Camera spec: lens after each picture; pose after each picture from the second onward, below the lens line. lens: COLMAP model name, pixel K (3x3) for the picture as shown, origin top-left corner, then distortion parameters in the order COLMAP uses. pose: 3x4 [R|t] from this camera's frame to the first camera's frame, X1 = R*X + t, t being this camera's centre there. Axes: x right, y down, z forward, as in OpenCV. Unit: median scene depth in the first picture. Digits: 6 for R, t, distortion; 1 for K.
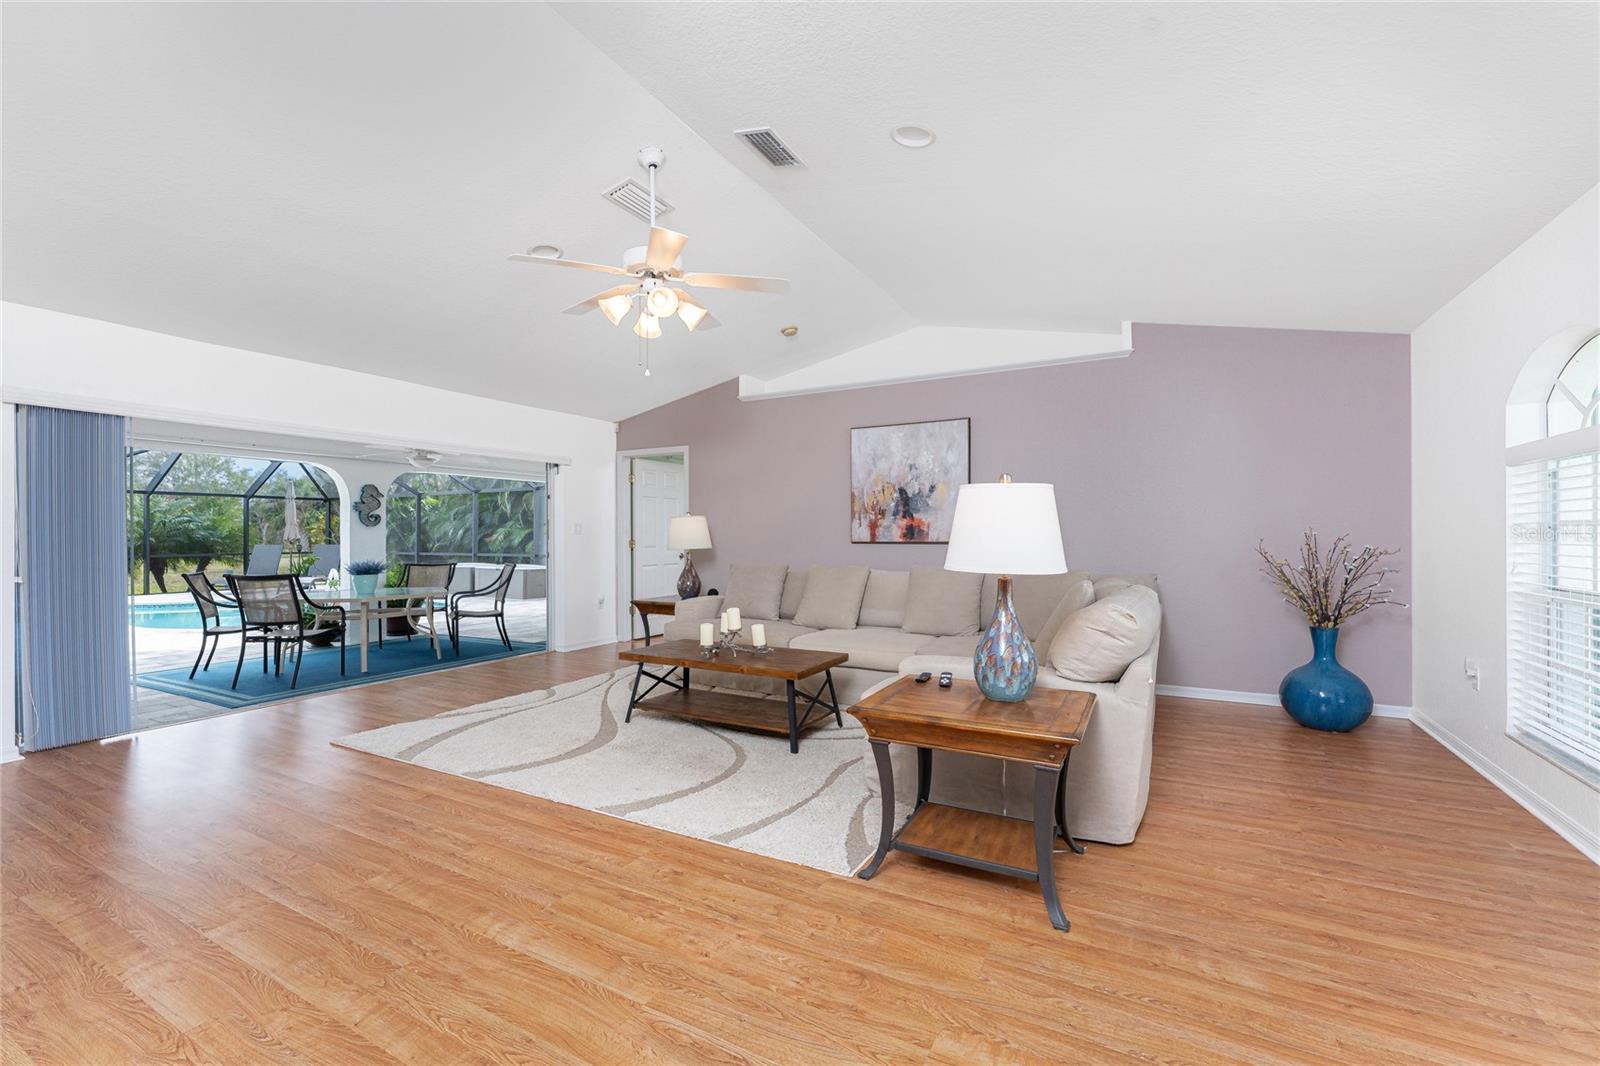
lens RADIAL K [[661.6, 0, 818.6], [0, 661.6, 534.7], [0, 0, 1]] dist [-0.004185, -0.000127]
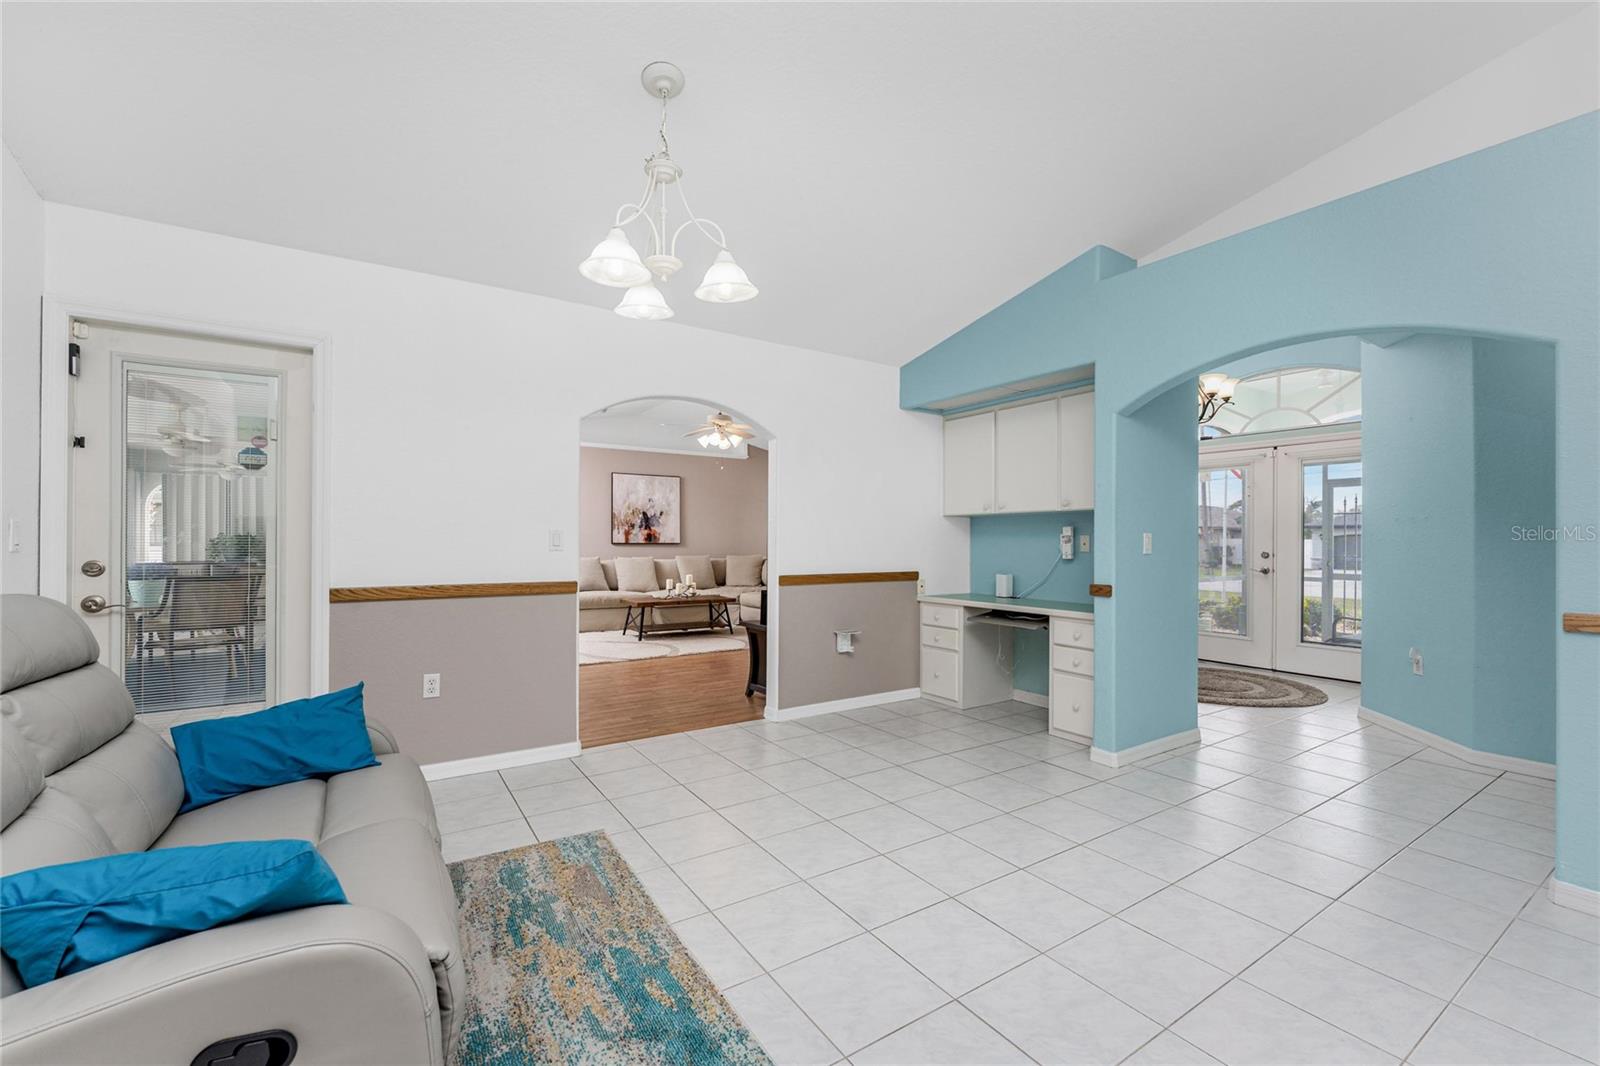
lens RADIAL K [[661.6, 0, 803.0], [0, 661.6, 534.9], [0, 0, 1]] dist [-0.004185, -0.000127]
pose [[0.472959, 0.009602, 0.881032, -1.218952], [-0.008426, 0.999944, -0.006375, -0.002819], [-0.881044, -0.004409, 0.473014, -0.188937]]
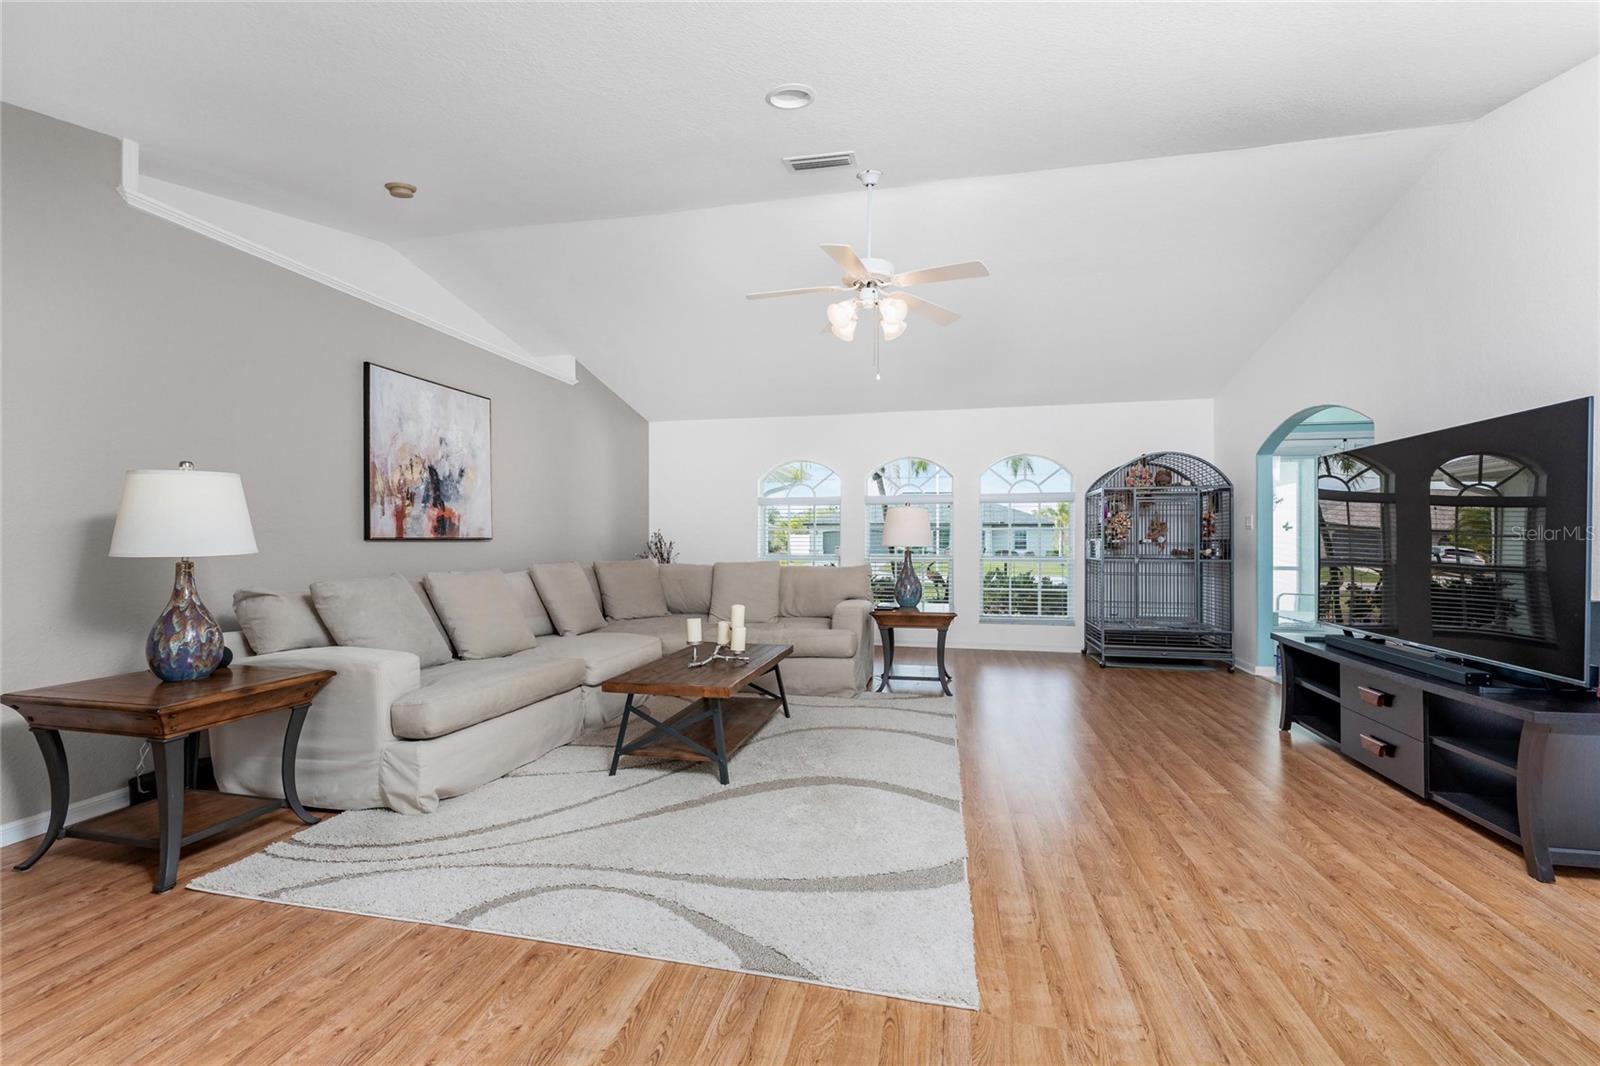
lens RADIAL K [[661.6, 0, 815.4], [0, 661.6, 544.7], [0, 0, 1]] dist [-0.004185, -0.000127]
pose [[-0.279408, -0.004211, 0.960163, -0.726804], [-0.006469, 0.999976, 0.002503, 0.013881], [-0.960151, -0.005512, -0.279428, 0.800634]]
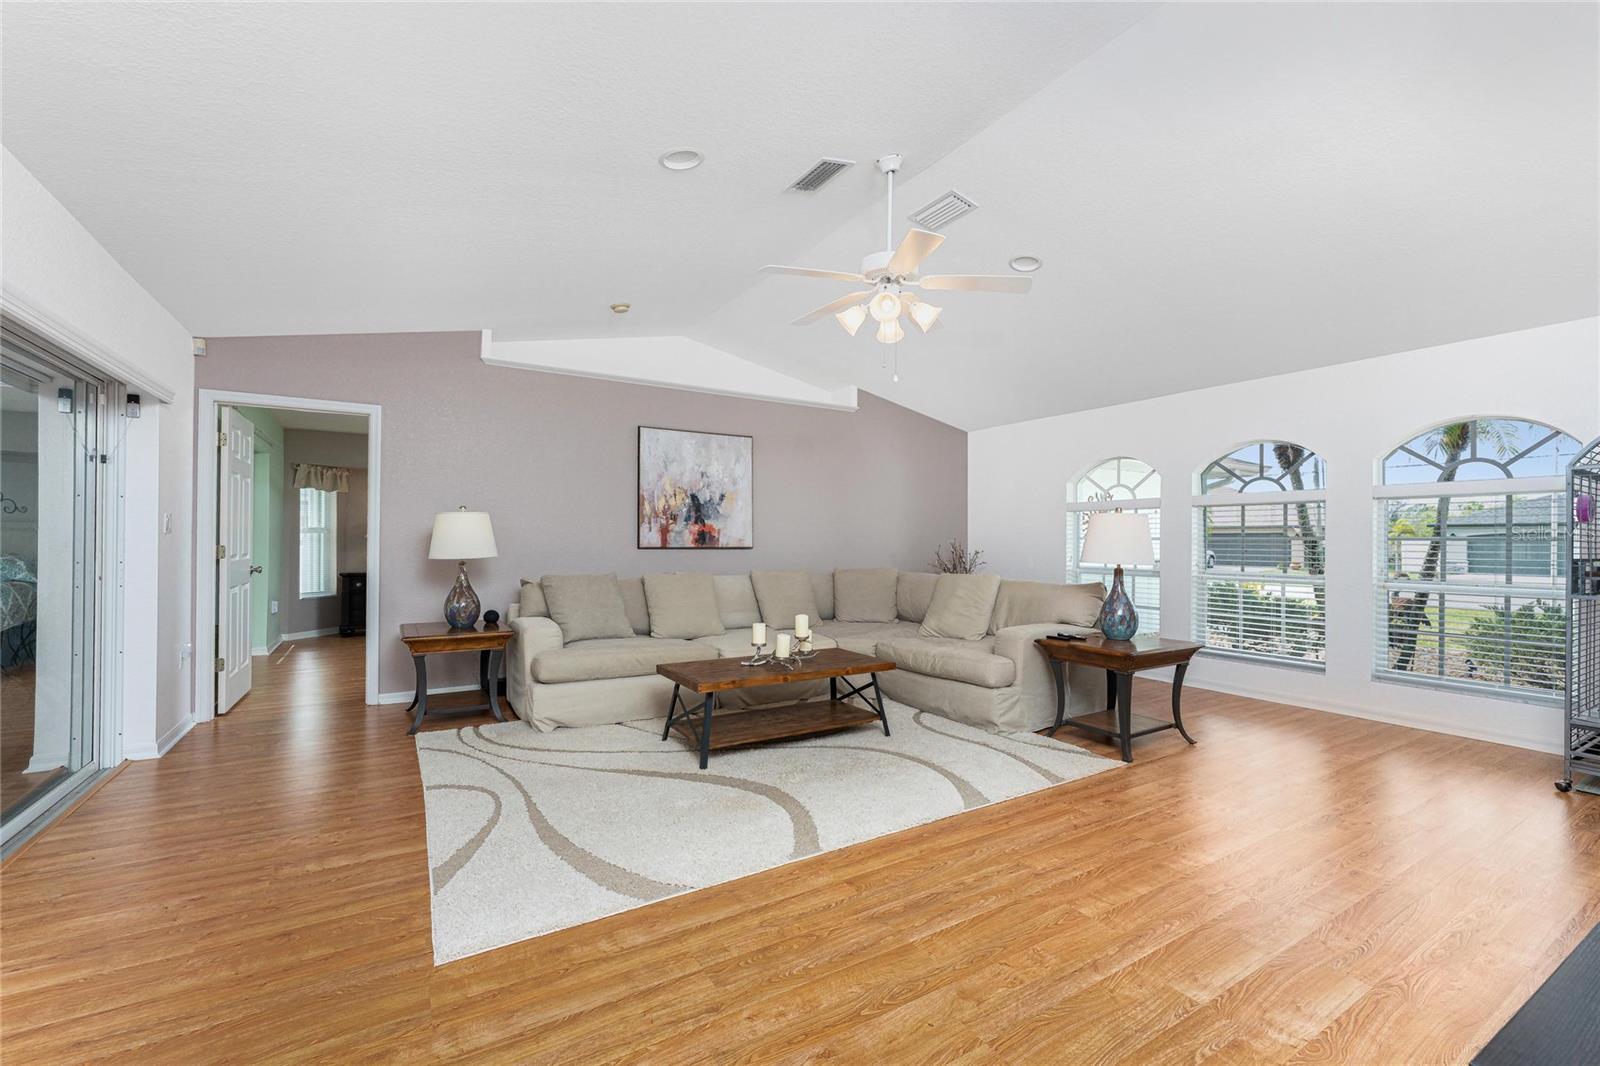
lens RADIAL K [[661.6, 0, 797.9], [0, 661.6, 536.3], [0, 0, 1]] dist [-0.004185, -0.000127]
pose [[0.513972, 0.014005, 0.857693, -0.667867], [-0.007354, 0.999902, -0.011920, 0.004928], [-0.857776, -0.000181, 0.514024, 0.346958]]
